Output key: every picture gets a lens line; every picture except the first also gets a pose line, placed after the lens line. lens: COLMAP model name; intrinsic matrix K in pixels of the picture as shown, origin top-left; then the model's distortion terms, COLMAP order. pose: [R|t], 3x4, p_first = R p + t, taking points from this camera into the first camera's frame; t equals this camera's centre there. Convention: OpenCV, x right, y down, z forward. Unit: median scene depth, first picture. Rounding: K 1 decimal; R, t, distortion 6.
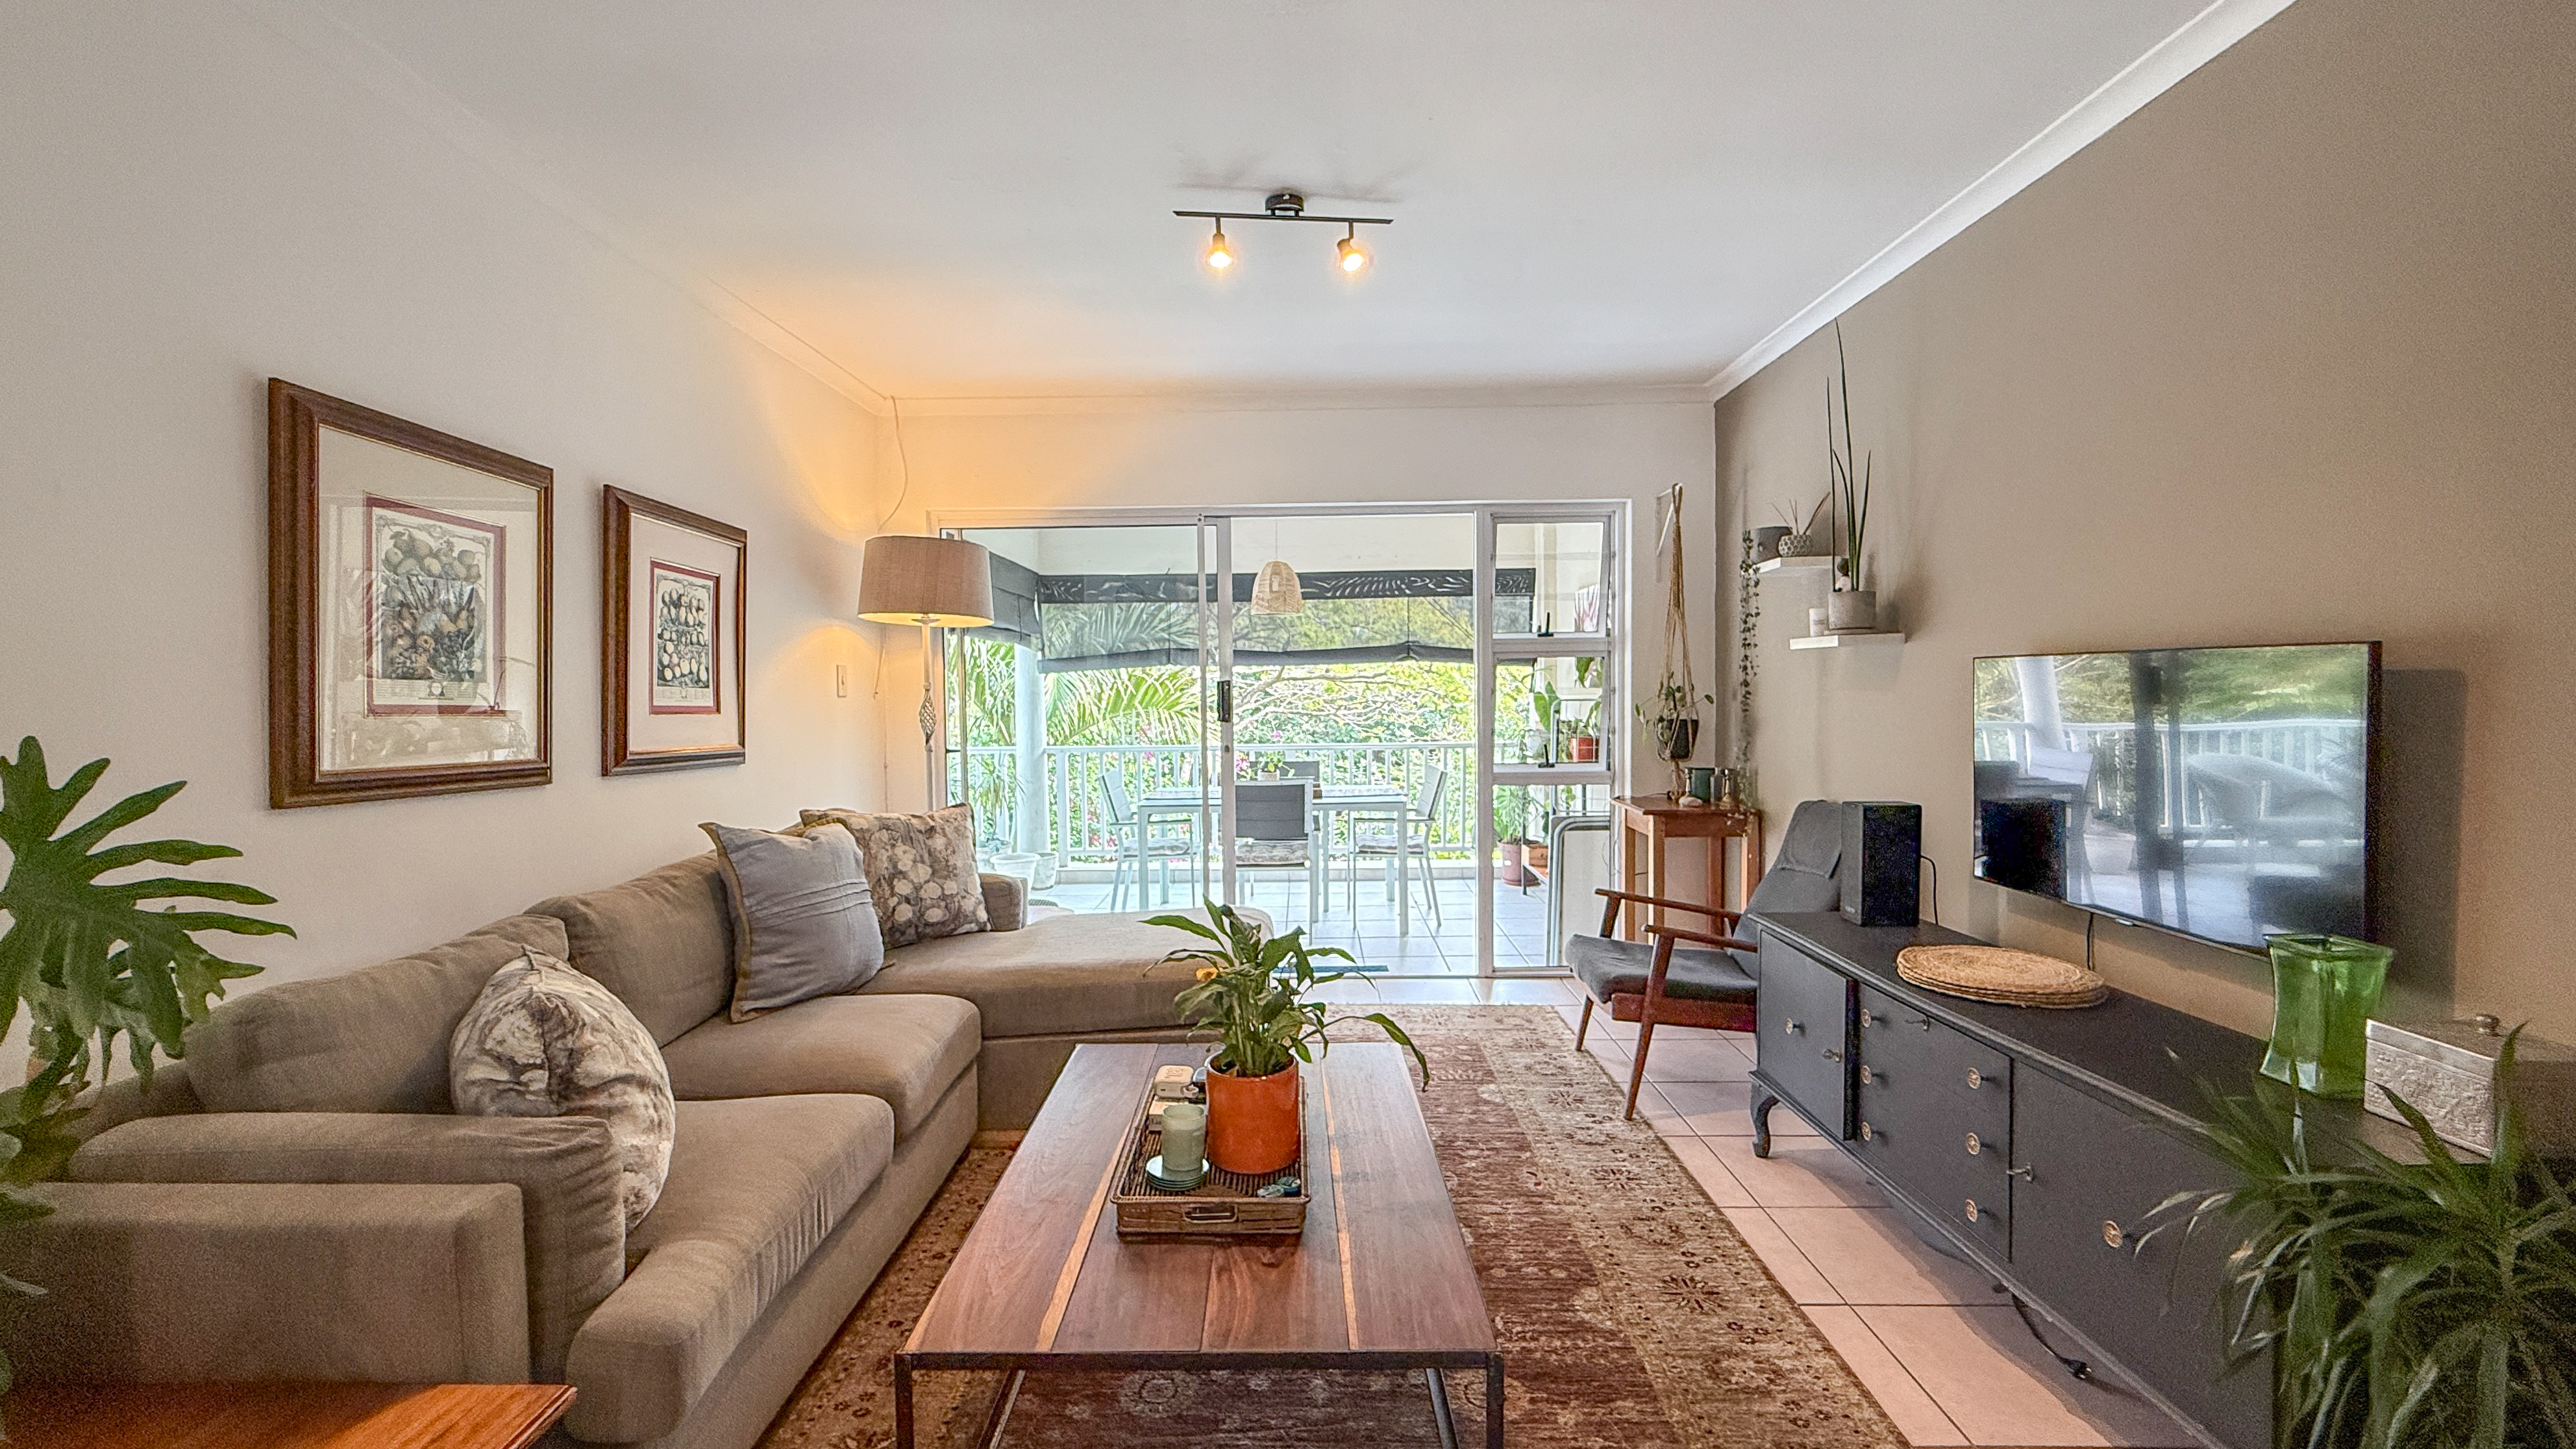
lens RADIAL K [[1037.3, 0, 1281.2], [0, 1037.3, 725.2], [0, 0, 1]] dist [0.000630, 0.000462]
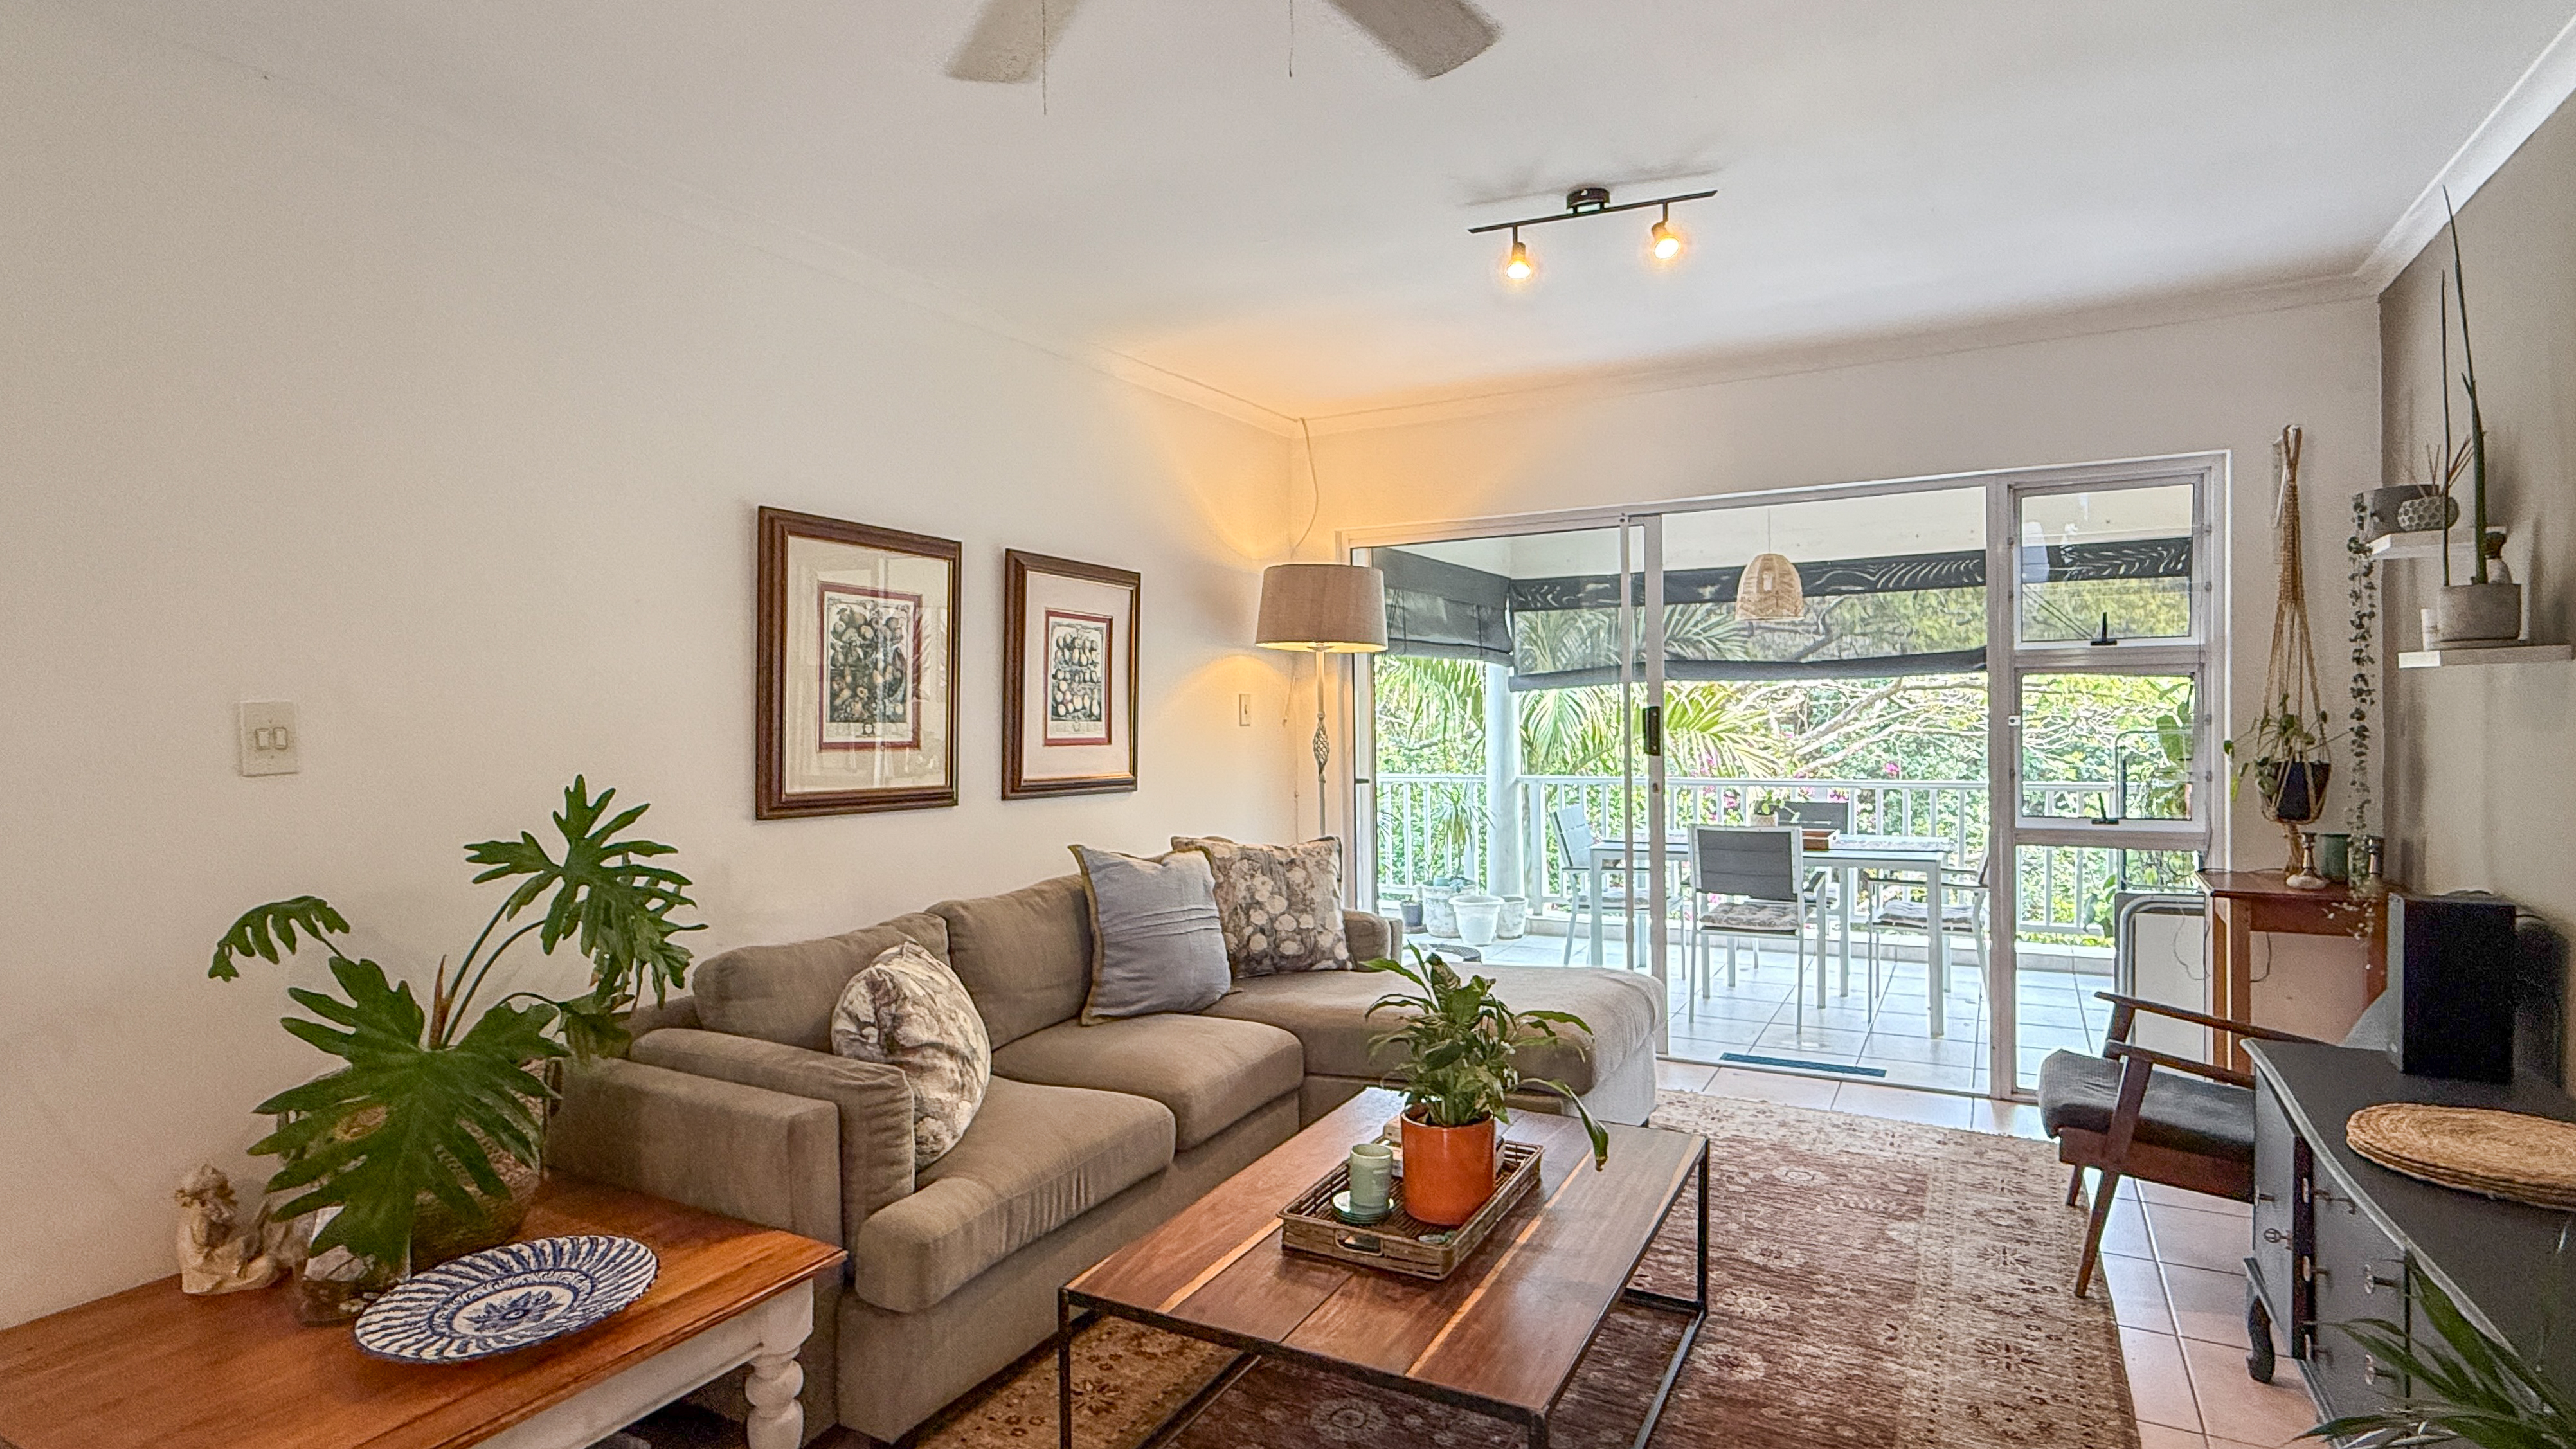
lens RADIAL K [[1274.8, 0, 1293.0], [0, 1274.8, 726.6], [0, 0, 1]] dist [0.000369, 0.001420]
pose [[0.885159, 0.004908, -0.465262, 0.272256], [-0.010688, 0.999895, -0.009786, -0.020848], [0.465165, 0.013635, 0.885119, -0.100479]]
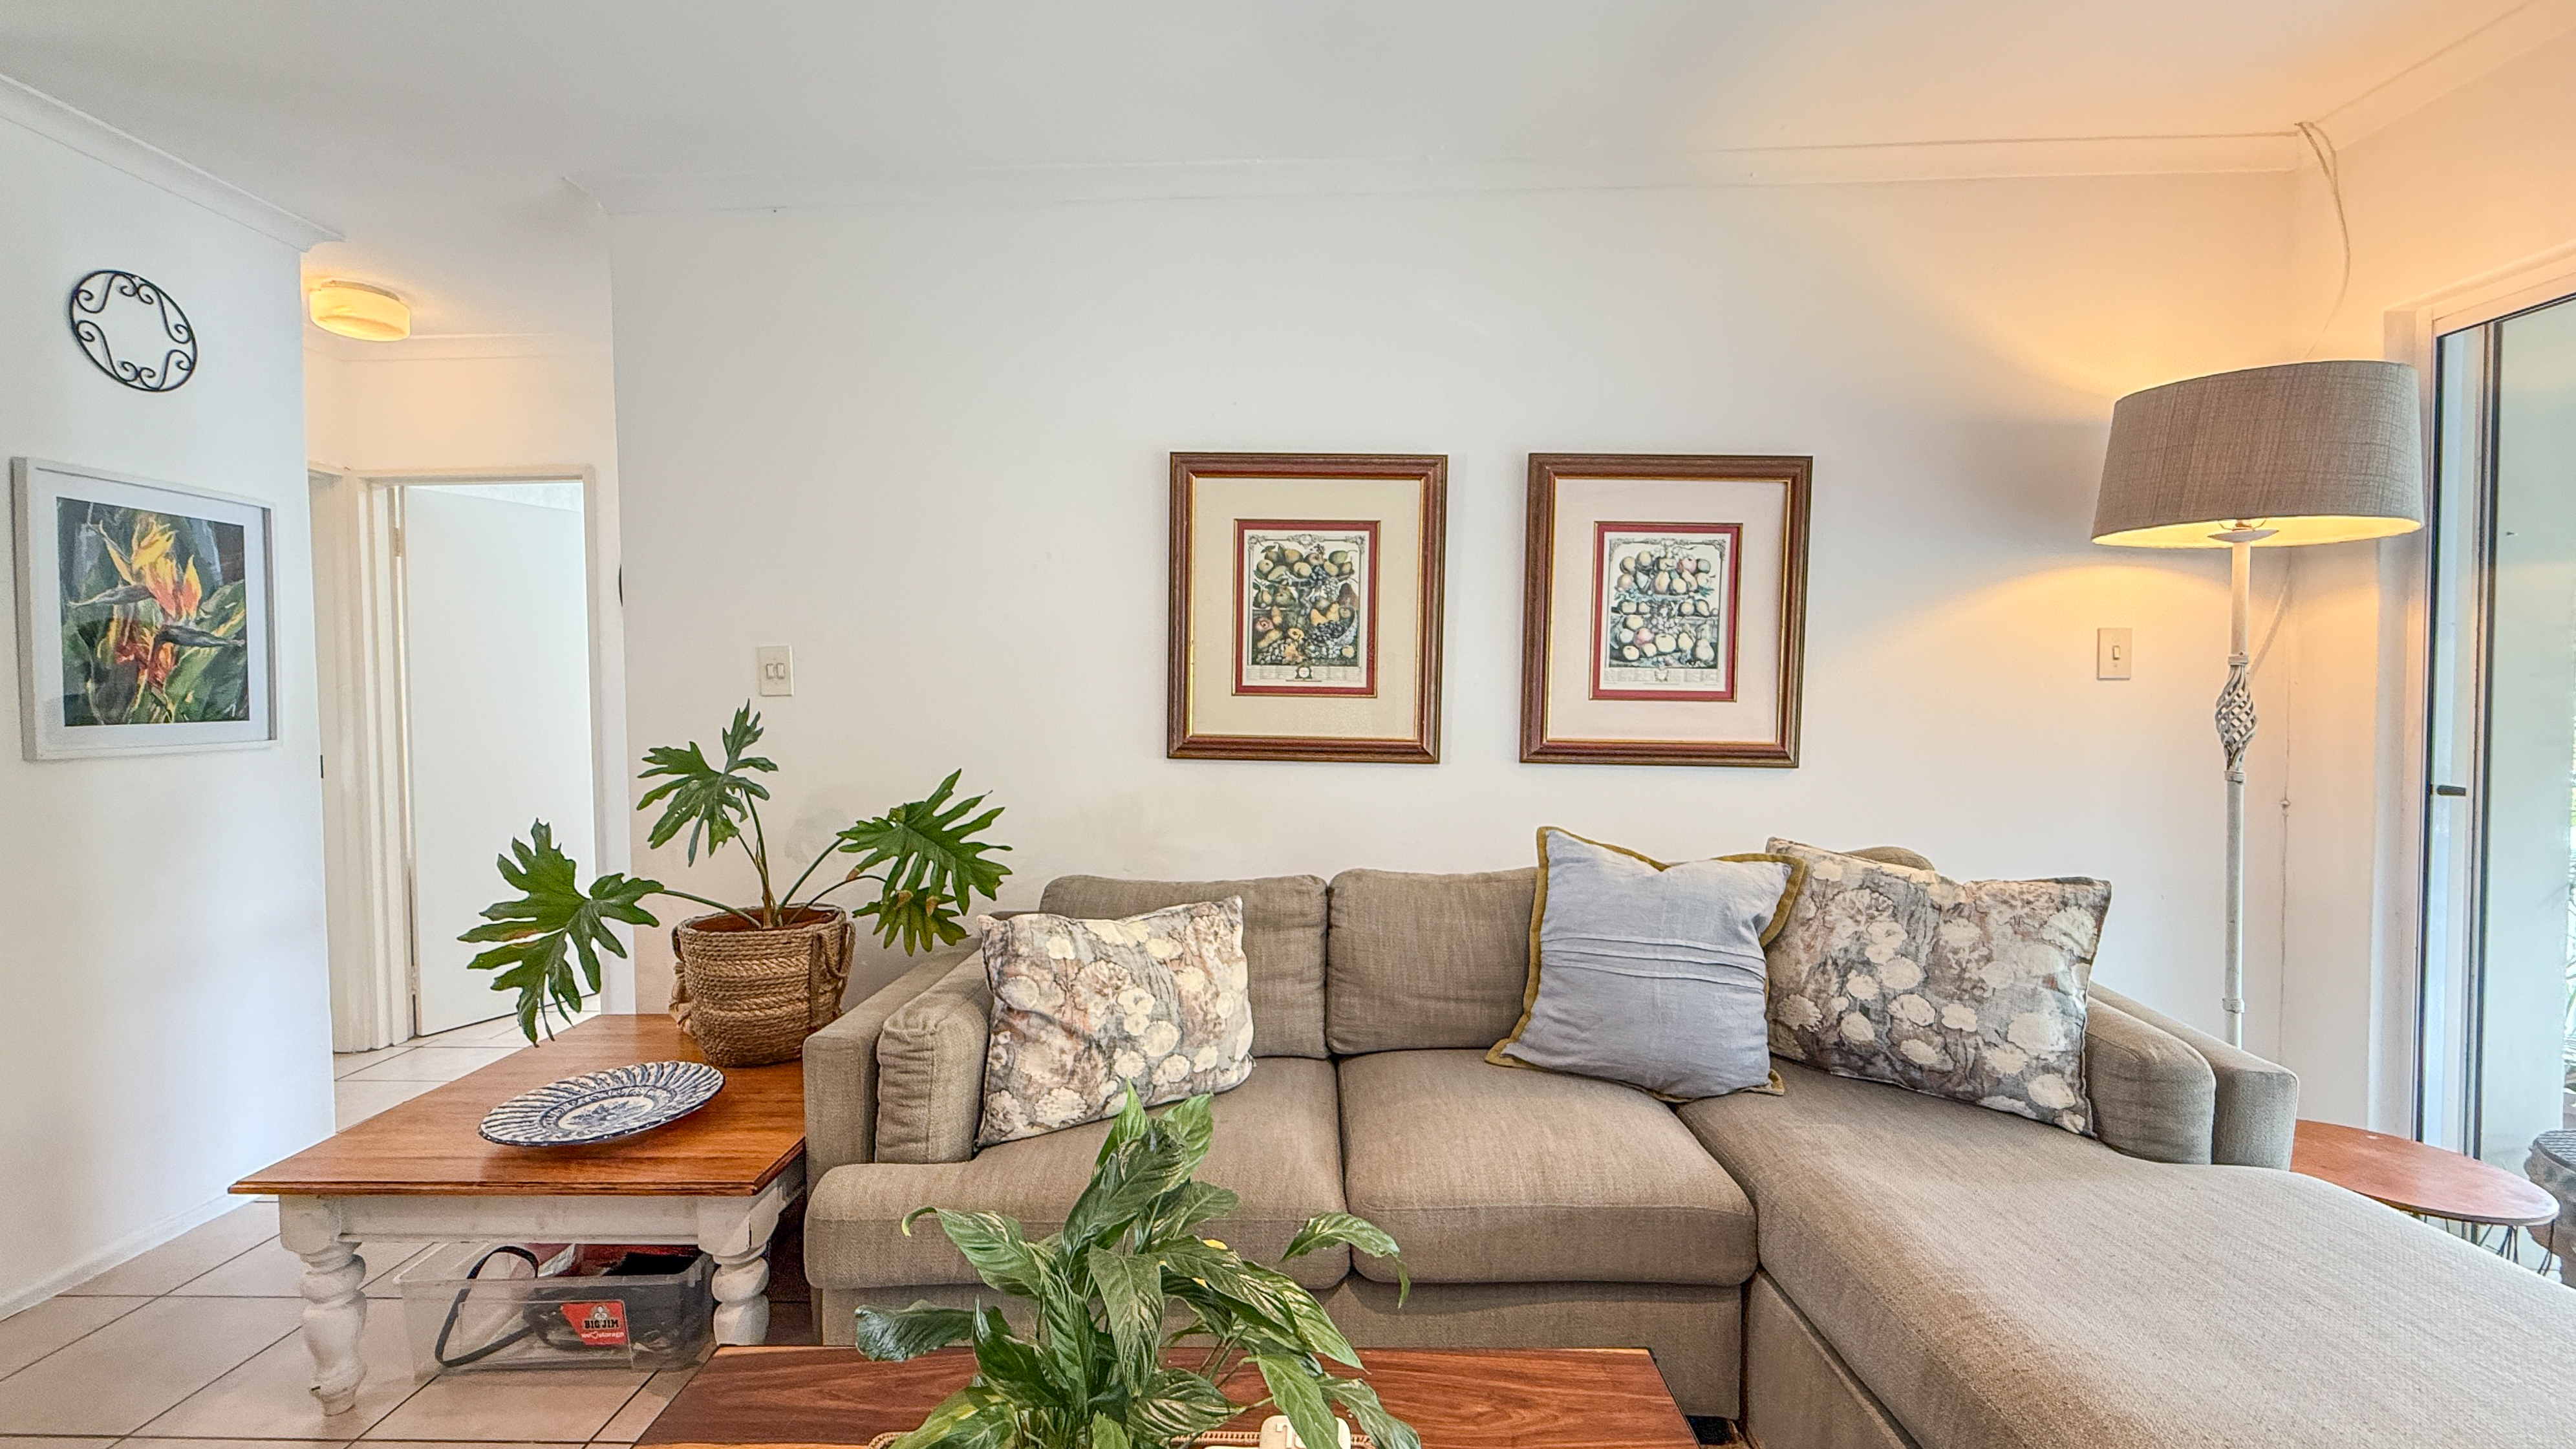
lens RADIAL K [[1037.3, 0, 1285.5], [0, 1037.3, 717.7], [0, 0, 1]] dist [0.000630, 0.000462]
pose [[-0.008716, 0.037440, -0.999261, 0.279934], [-0.027866, 0.998902, 0.037670, -0.020216], [0.999574, 0.028174, -0.007663, 0.731633]]
